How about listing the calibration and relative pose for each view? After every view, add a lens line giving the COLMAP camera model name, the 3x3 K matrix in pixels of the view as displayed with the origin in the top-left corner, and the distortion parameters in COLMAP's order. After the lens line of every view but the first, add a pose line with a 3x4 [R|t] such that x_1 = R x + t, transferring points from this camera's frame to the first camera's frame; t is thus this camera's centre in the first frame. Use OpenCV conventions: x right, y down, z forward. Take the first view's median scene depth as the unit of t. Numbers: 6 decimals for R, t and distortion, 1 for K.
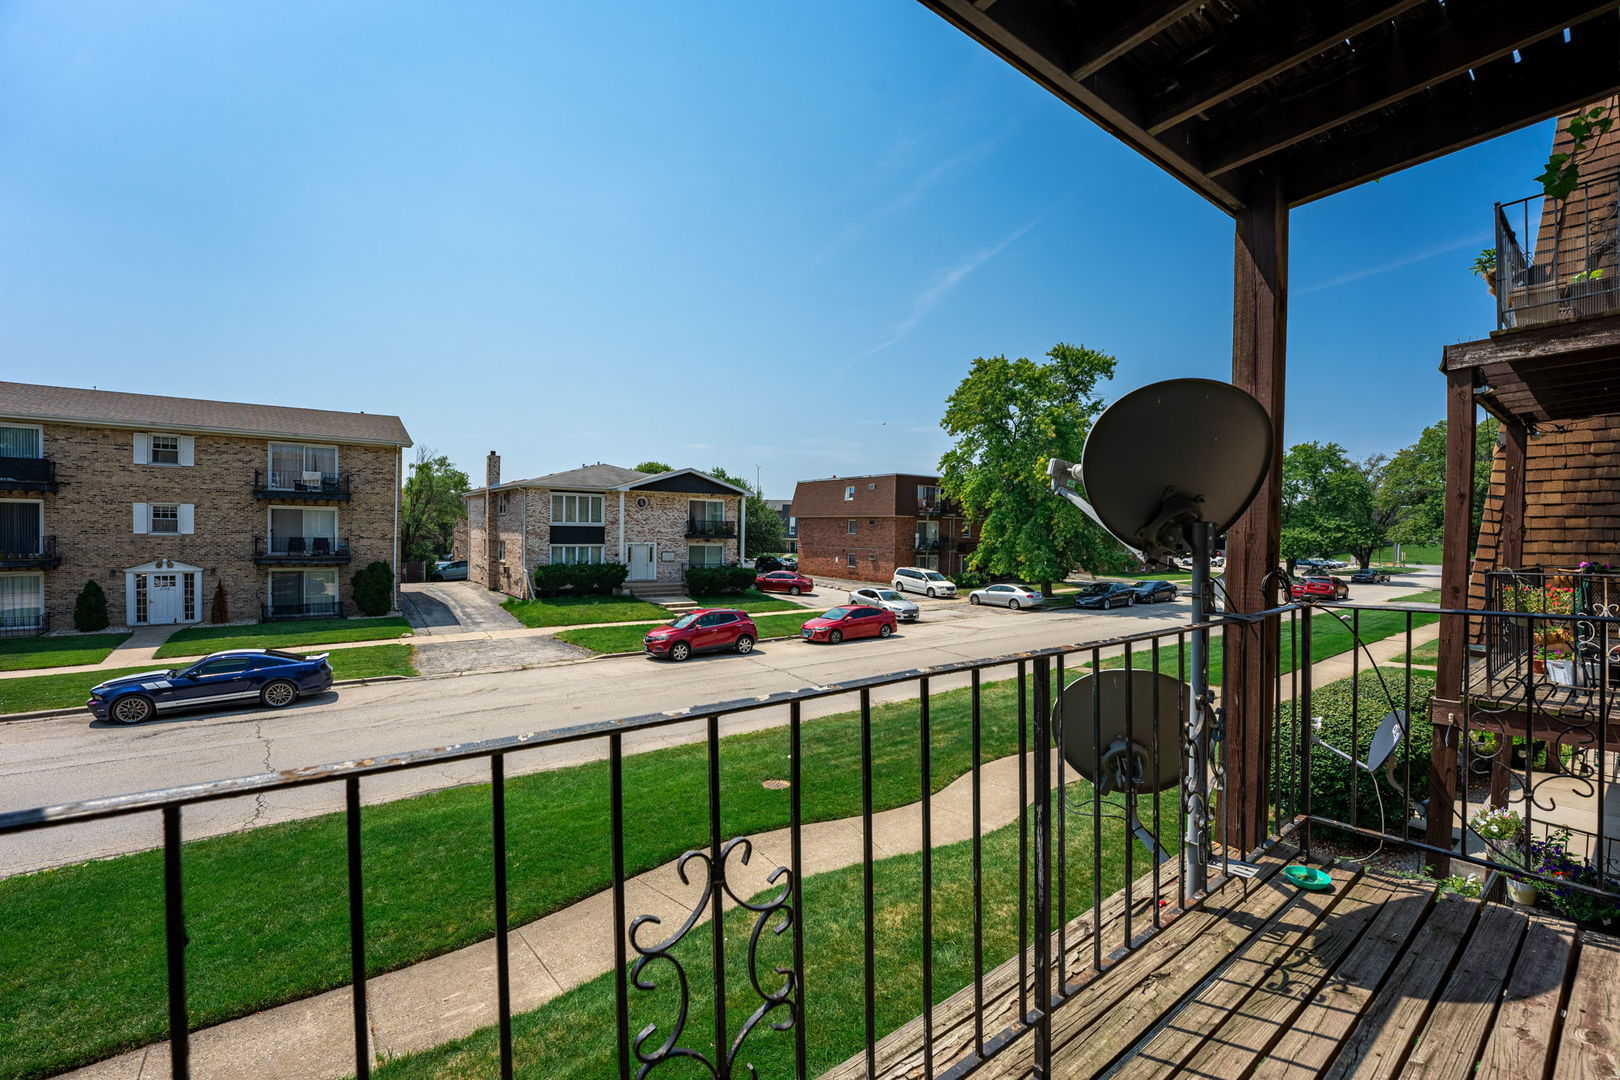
lens RADIAL K [[679.1, 0, 810.0], [0, 679.1, 540.0], [0, 0, 1]] dist [0.002040, 0.000303]
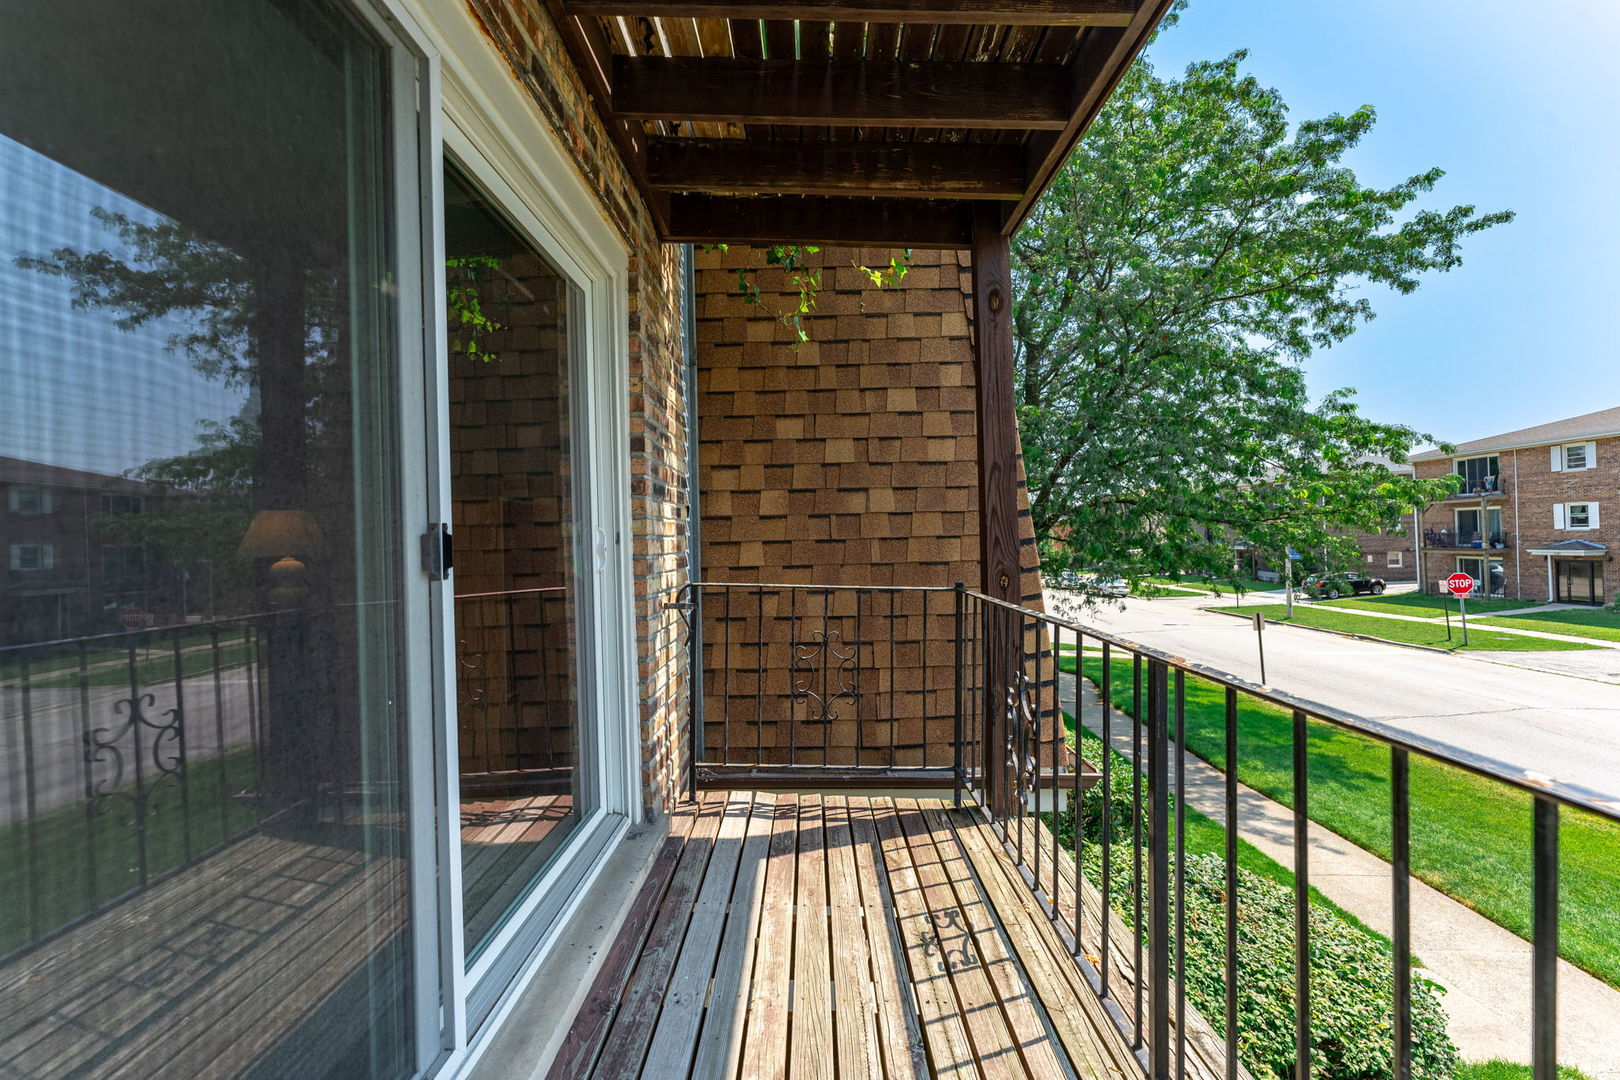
lens RADIAL K [[648.2, 0, 810.0], [0, 648.2, 540.0], [0, 0, 1]] dist [0.001147, 0.000049]
pose [[-0.611998, -0.005222, -0.790842, 1.096227], [-0.003929, 0.999986, -0.003563, 0.030818], [0.790850, 0.000927, -0.612009, 0.958260]]
